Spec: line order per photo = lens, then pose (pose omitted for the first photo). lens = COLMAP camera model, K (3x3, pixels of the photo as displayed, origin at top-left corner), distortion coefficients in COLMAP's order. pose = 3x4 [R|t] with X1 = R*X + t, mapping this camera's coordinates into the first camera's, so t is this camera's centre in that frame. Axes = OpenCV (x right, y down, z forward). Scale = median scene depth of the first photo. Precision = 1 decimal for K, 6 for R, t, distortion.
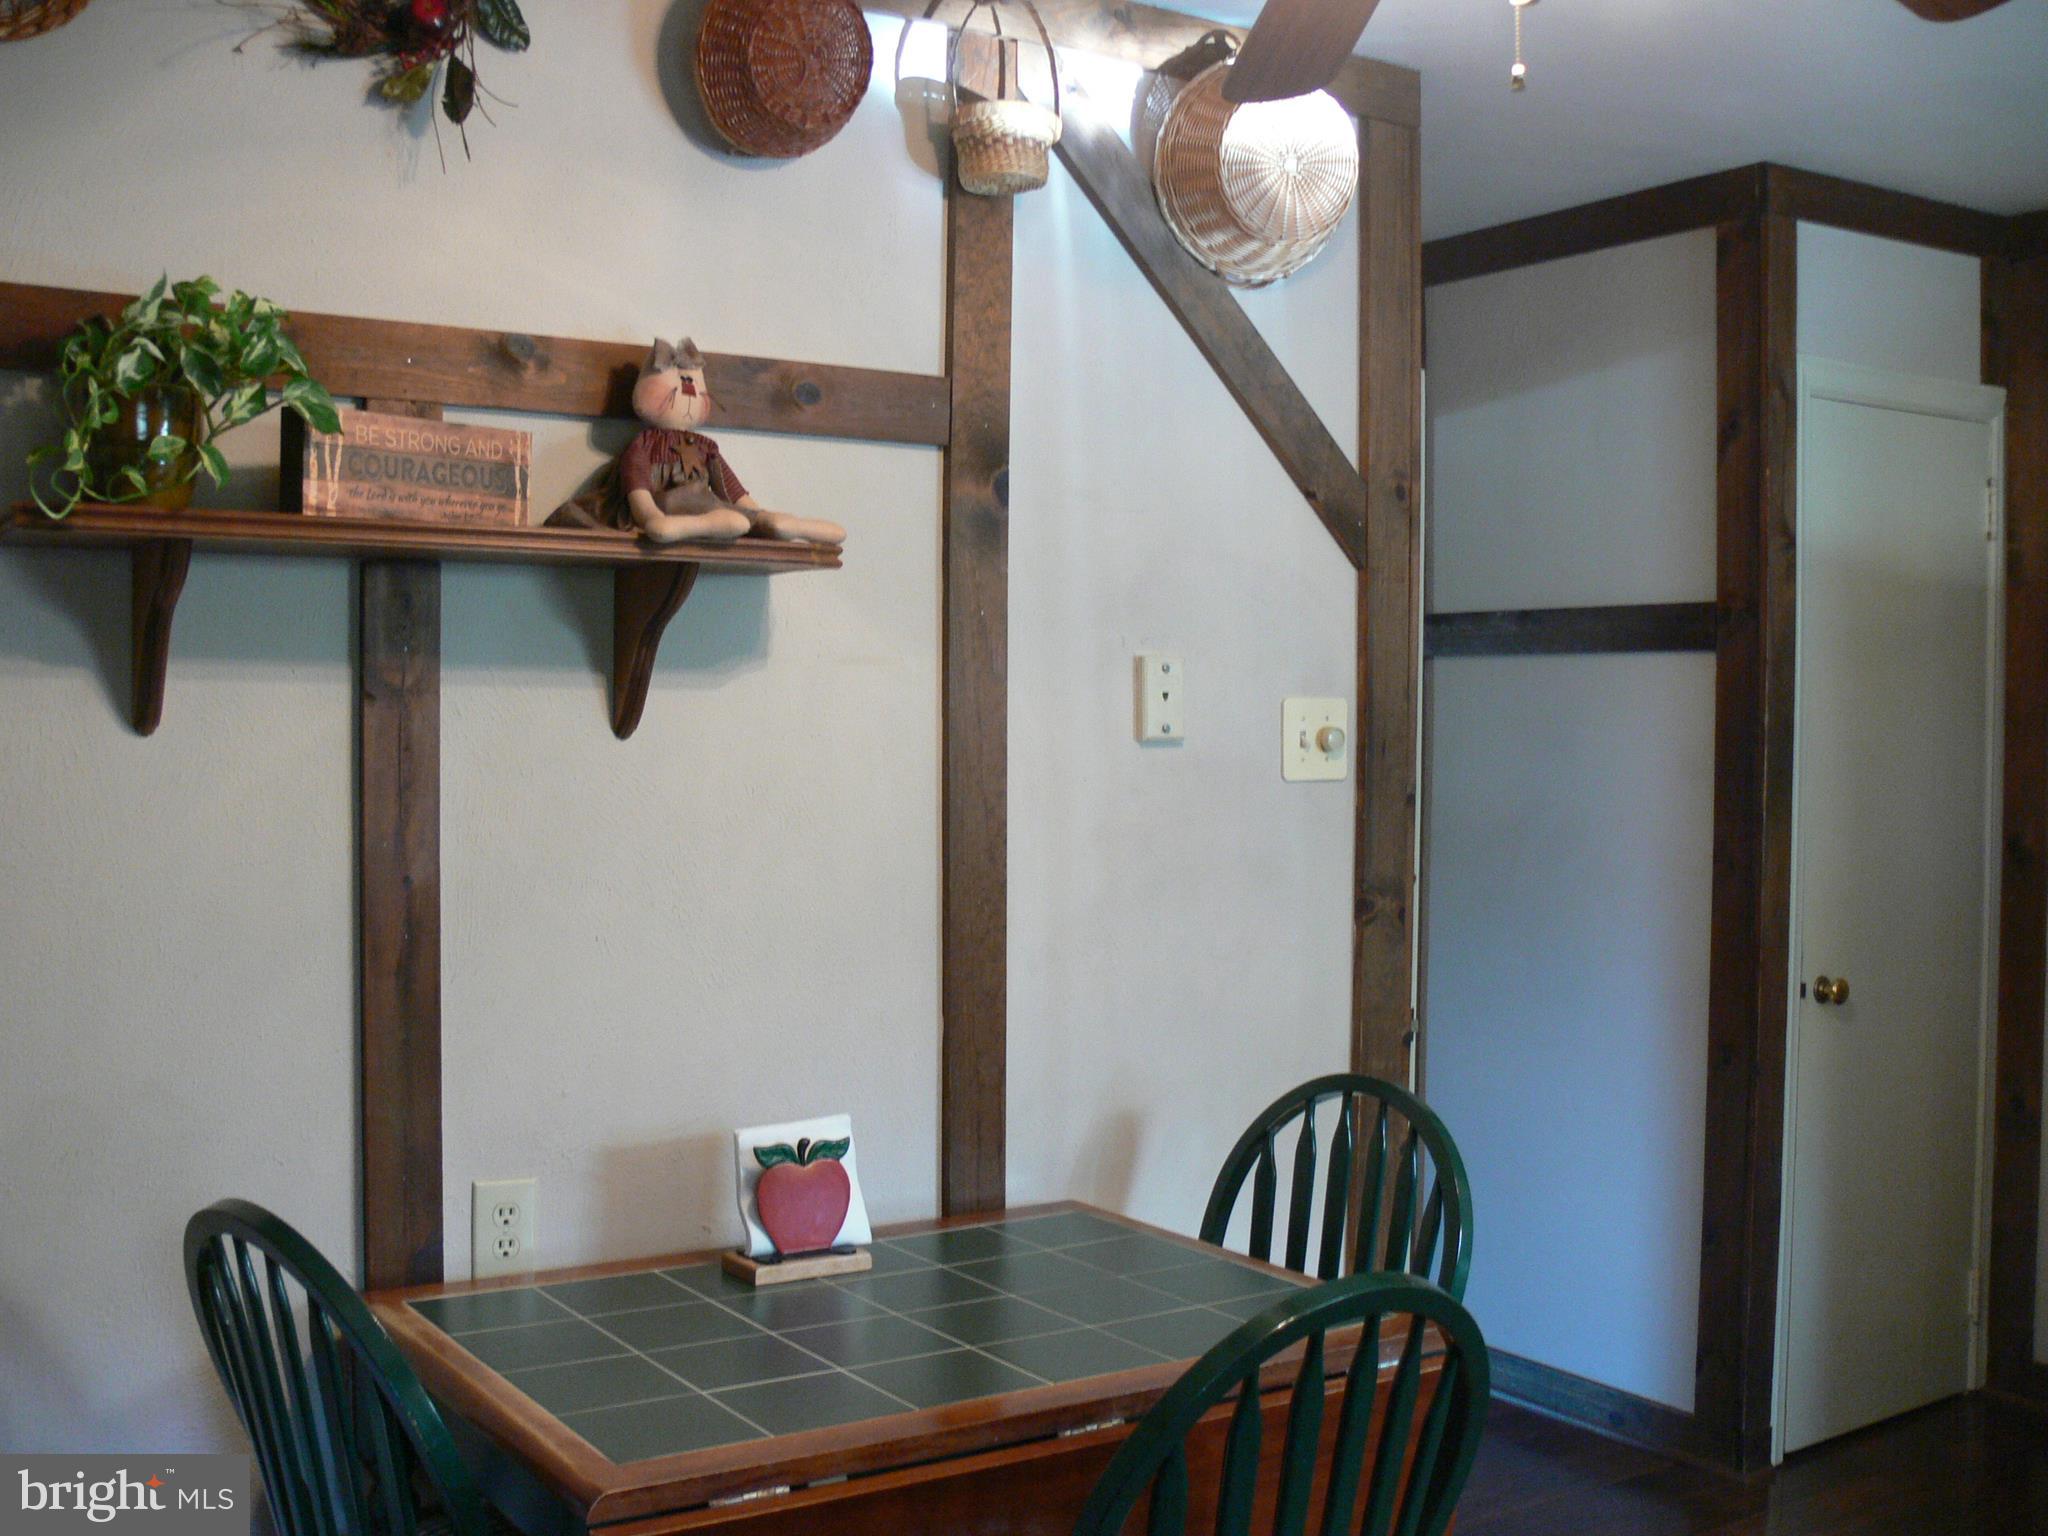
lens RADIAL K [[2175.5, 0, 1033.7], [0, 2175.5, 808.5], [0, 0, 1]] dist [-0.081801, 0.131572]
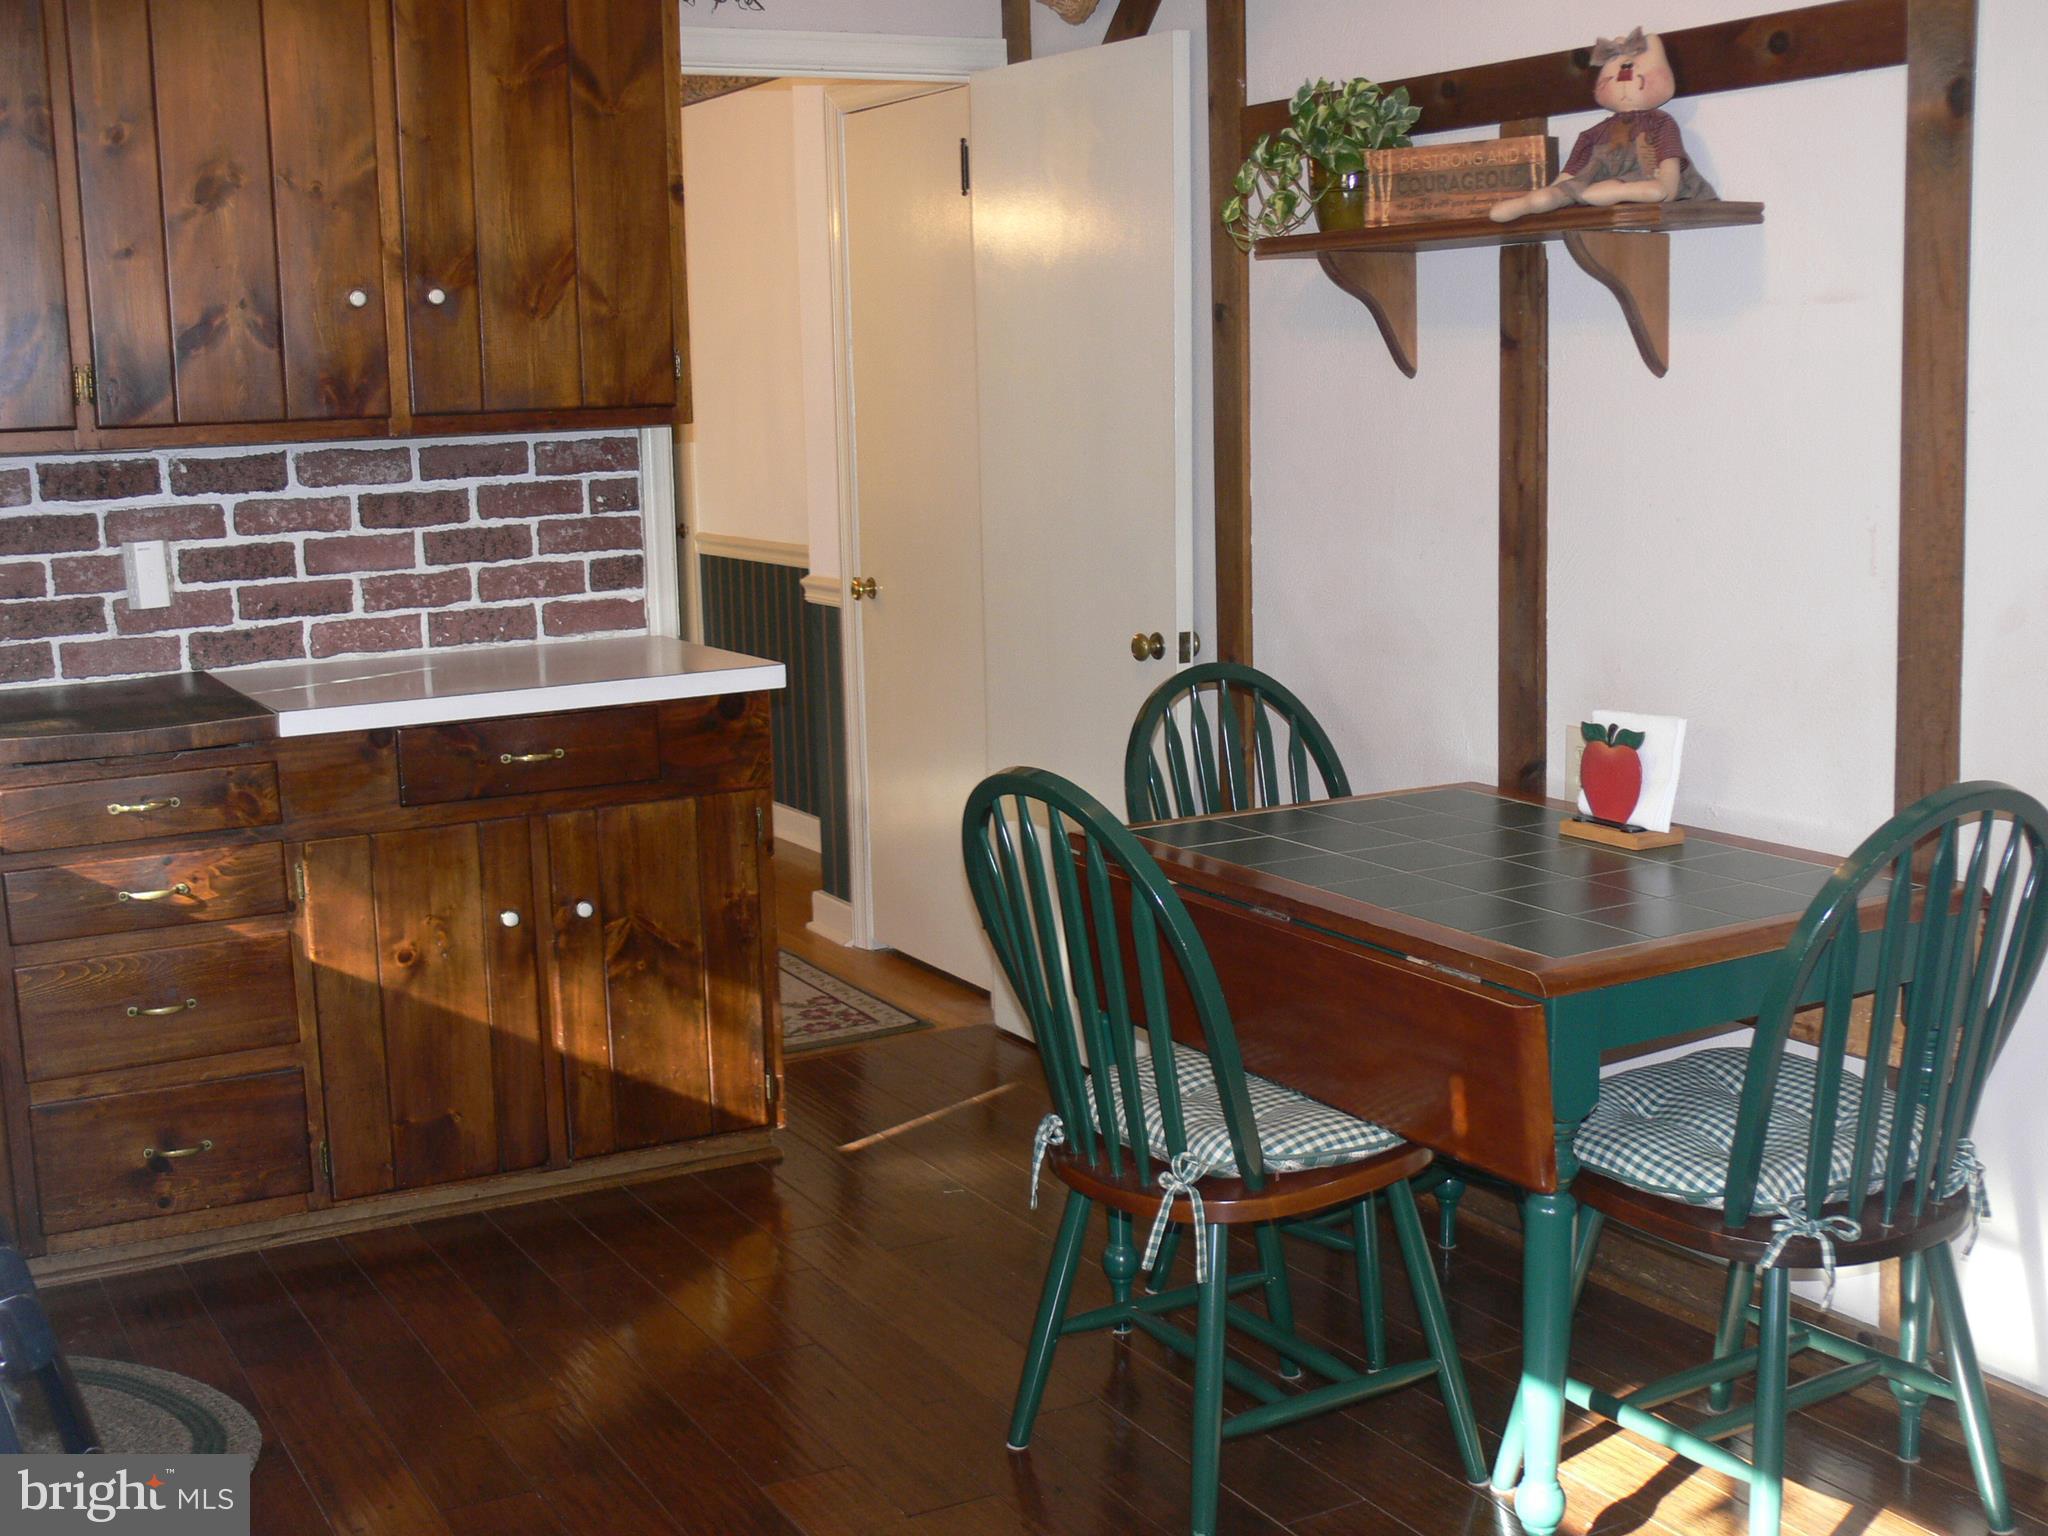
lens RADIAL K [[2368.8, 0, 1024.0], [0, 2368.8, 768.0], [0, 0, 1]] dist [-0.019332, -0.016521]
pose [[-0.051490, 0.161944, -0.985456, 1.316231], [-0.017714, 0.986461, 0.163035, -0.030332], [0.998516, 0.025851, -0.047924, 0.839605]]
